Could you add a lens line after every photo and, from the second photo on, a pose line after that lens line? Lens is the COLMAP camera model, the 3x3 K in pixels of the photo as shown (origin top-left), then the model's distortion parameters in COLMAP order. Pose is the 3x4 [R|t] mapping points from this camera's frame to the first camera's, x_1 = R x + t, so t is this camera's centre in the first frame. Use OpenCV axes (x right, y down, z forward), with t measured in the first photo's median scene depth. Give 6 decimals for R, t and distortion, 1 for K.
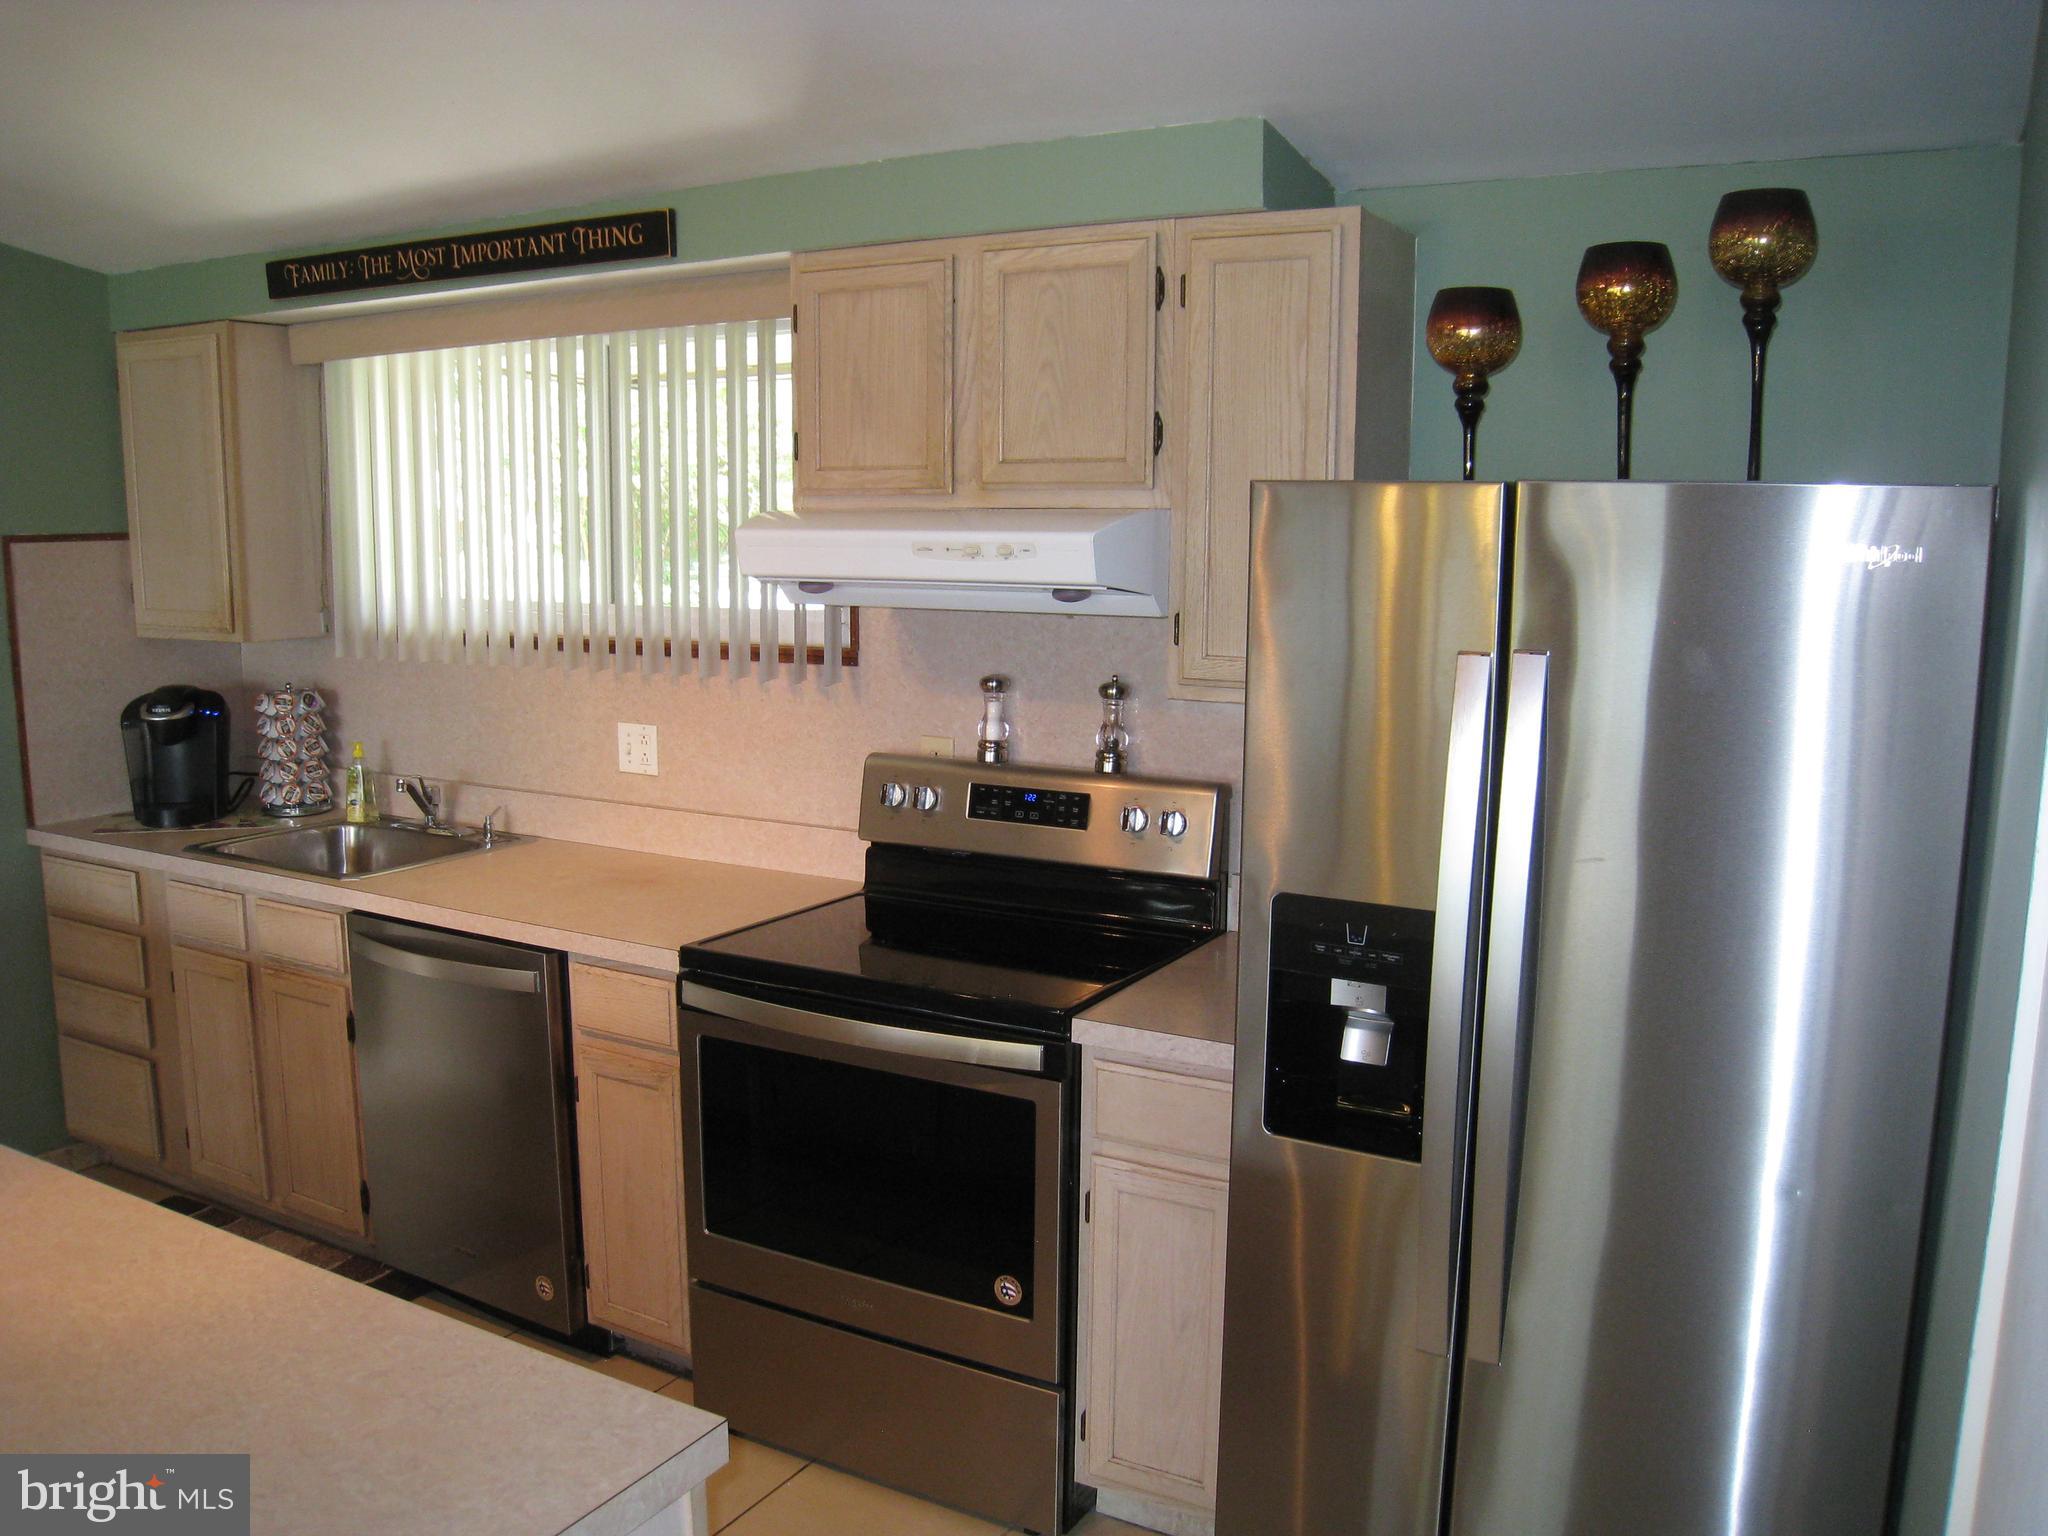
lens RADIAL K [[1676.9, 0, 1026.5], [0, 1676.9, 783.6], [0, 0, 1]] dist [-0.170705, 0.115794]
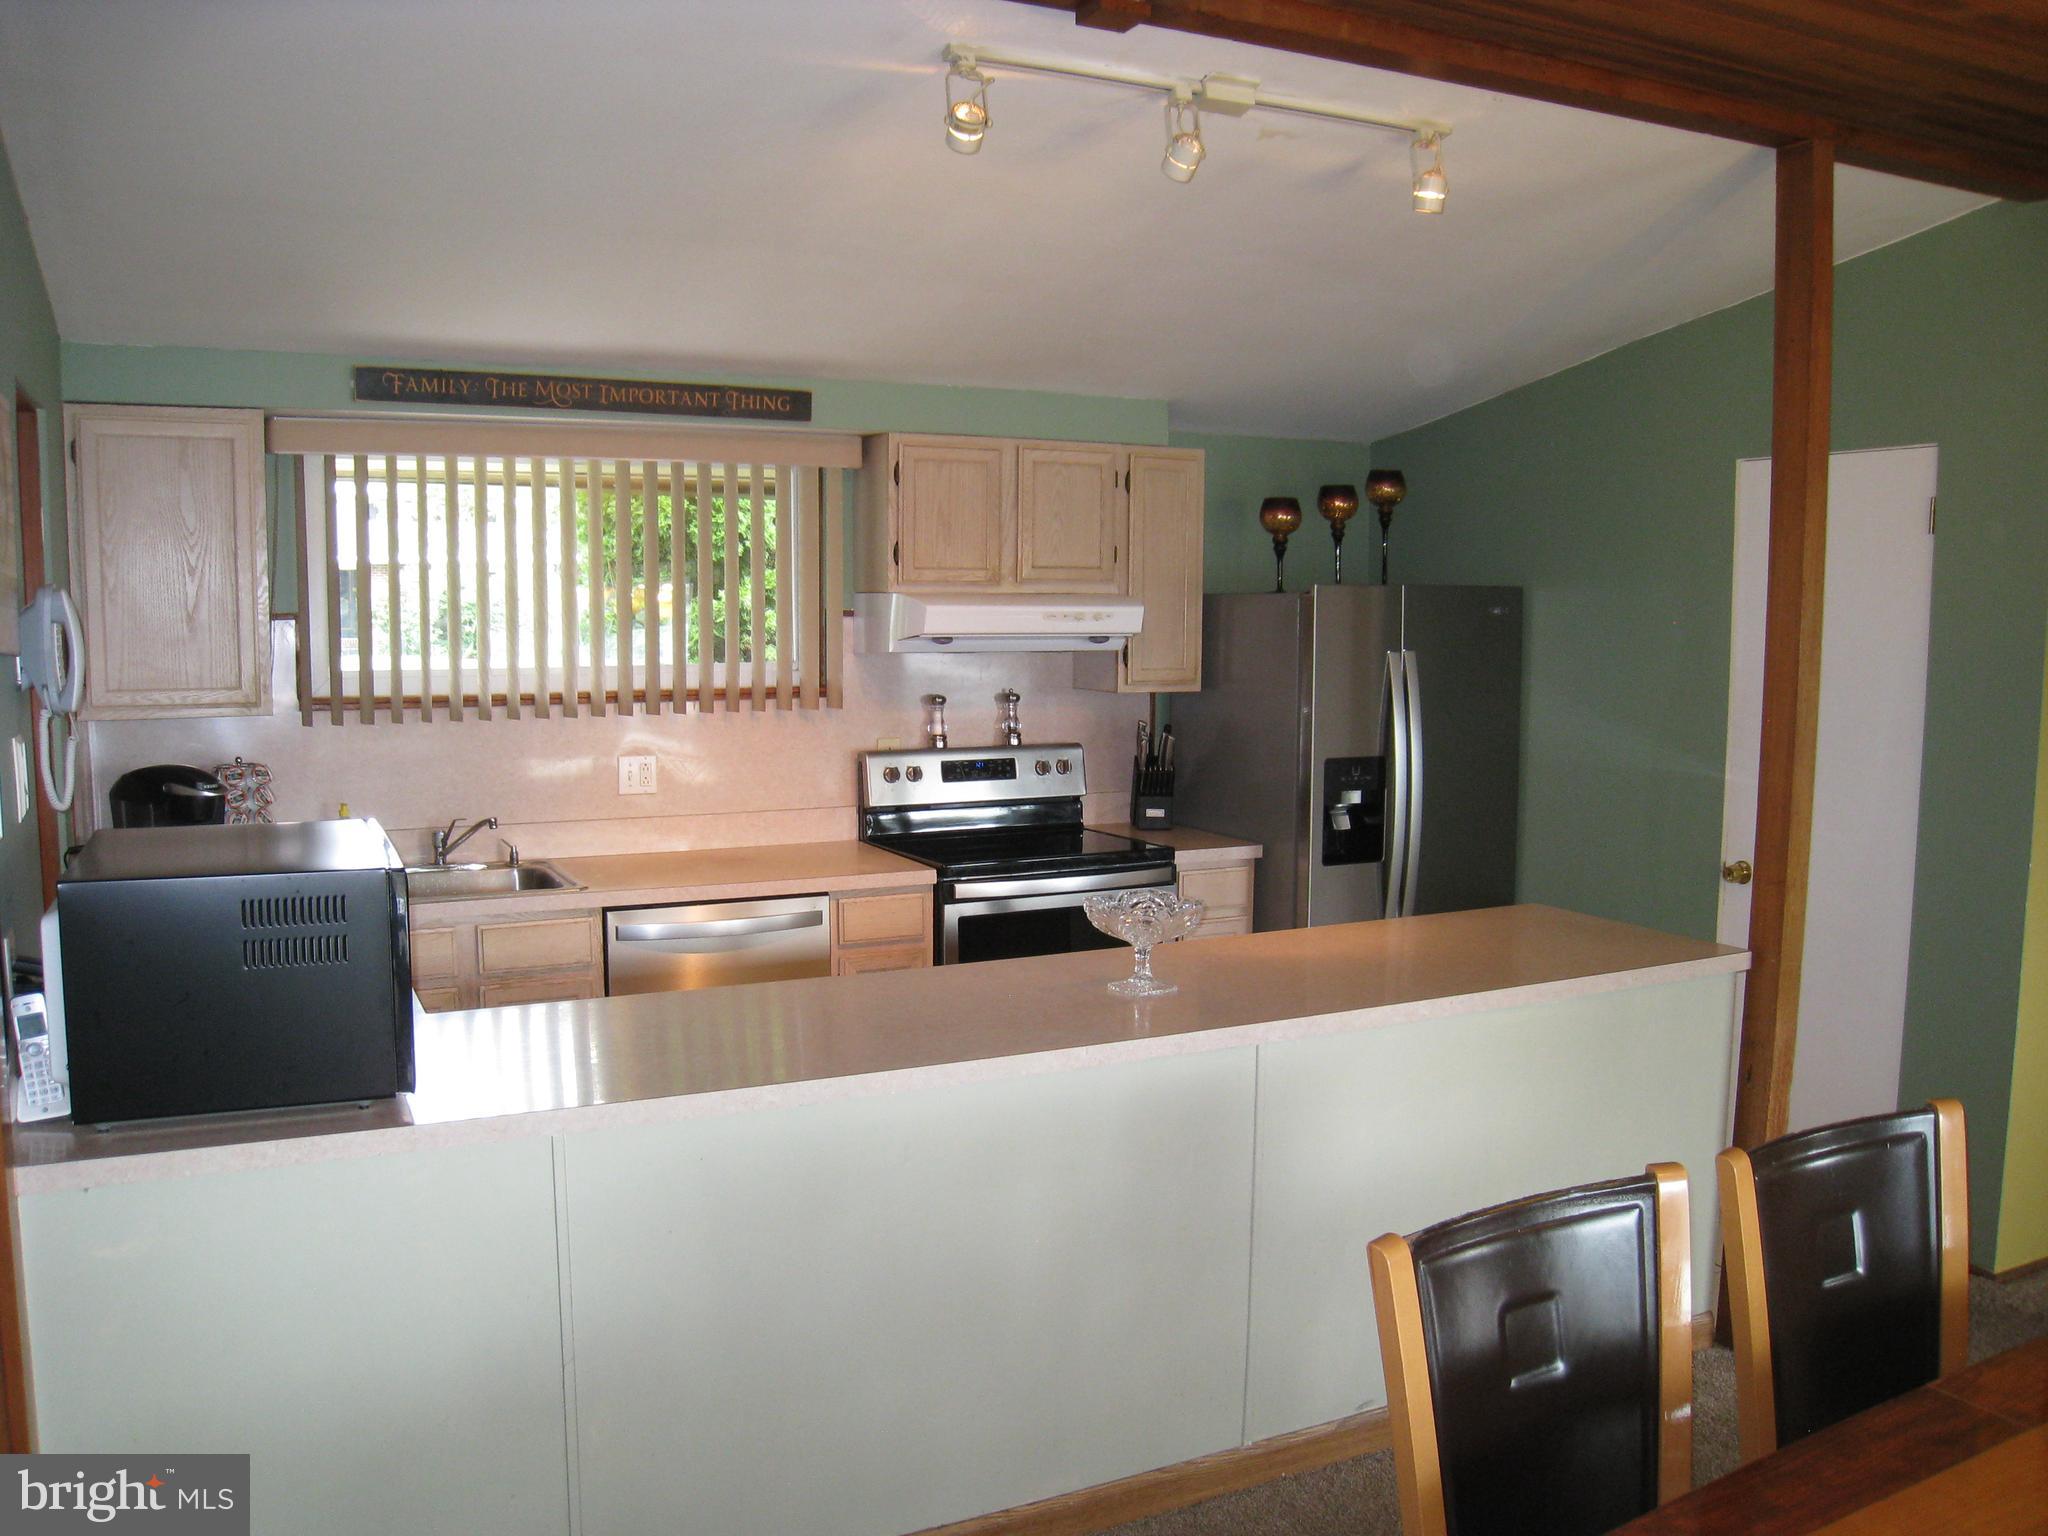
lens RADIAL K [[1676.9, 0, 1026.5], [0, 1676.9, 783.6], [0, 0, 1]] dist [-0.170705, 0.115794]
pose [[0.559193, -0.091320, 0.823993, -1.378720], [0.129567, 0.991328, 0.021936, -0.003649], [-0.818850, 0.094496, 0.566176, 0.013926]]
